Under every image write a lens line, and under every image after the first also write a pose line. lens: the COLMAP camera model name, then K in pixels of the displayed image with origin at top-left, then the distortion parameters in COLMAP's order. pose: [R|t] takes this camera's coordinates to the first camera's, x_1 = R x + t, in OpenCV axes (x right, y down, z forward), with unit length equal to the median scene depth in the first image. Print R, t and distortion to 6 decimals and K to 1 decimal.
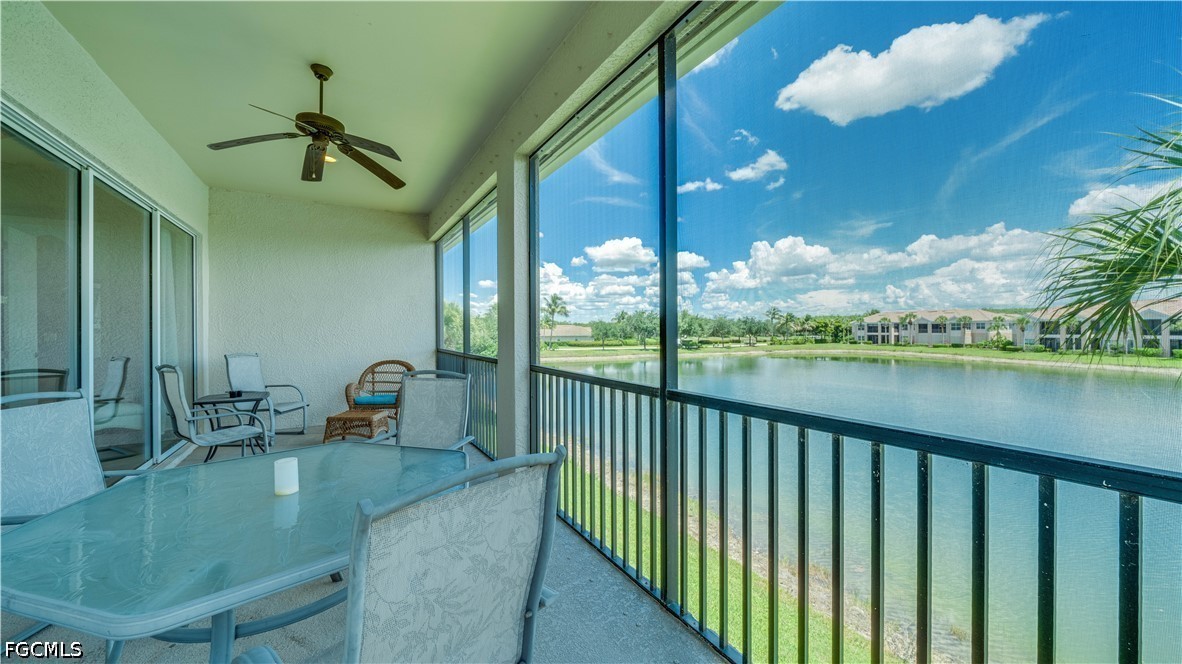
lens RADIAL K [[406.4, 0, 608.8], [0, 406.4, 329.7], [0, 0, 1]] dist [-0.011077, -0.000145]
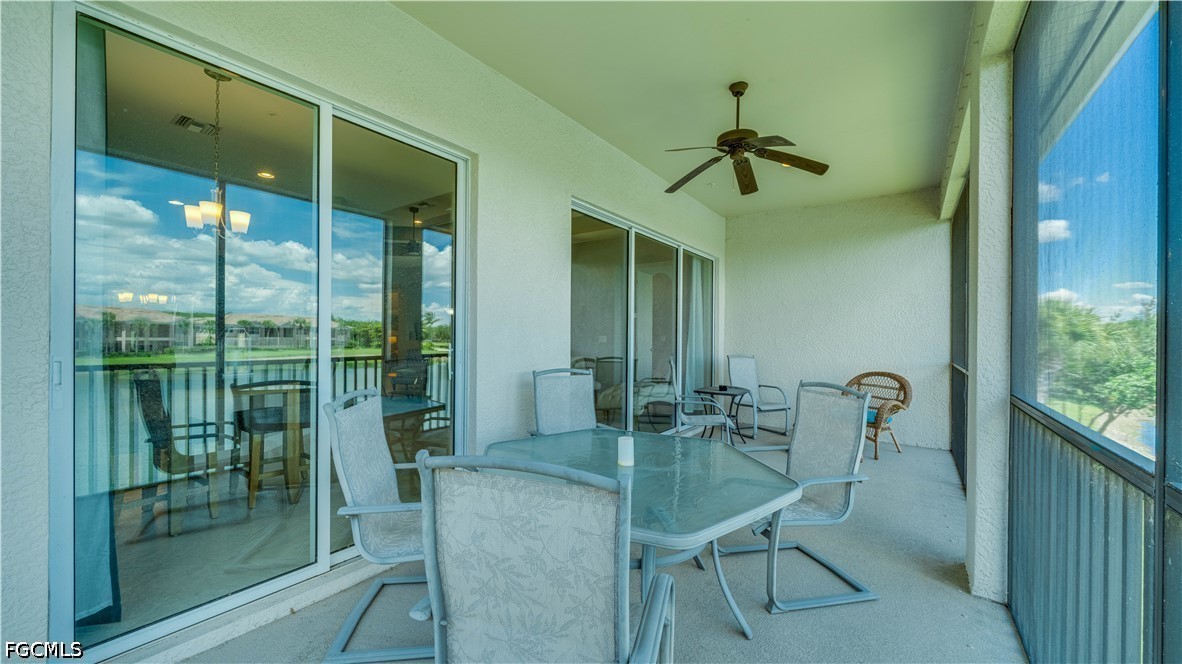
lens RADIAL K [[420.0, 0, 539.3], [0, 420.0, 335.2], [0, 0, 1]] dist [0.006761, -0.000129]
pose [[0.380054, 0.010811, -0.924901, 0.112669], [-0.010705, 0.999916, 0.007289, 0.001108], [0.924902, 0.007131, 0.380138, 0.103023]]
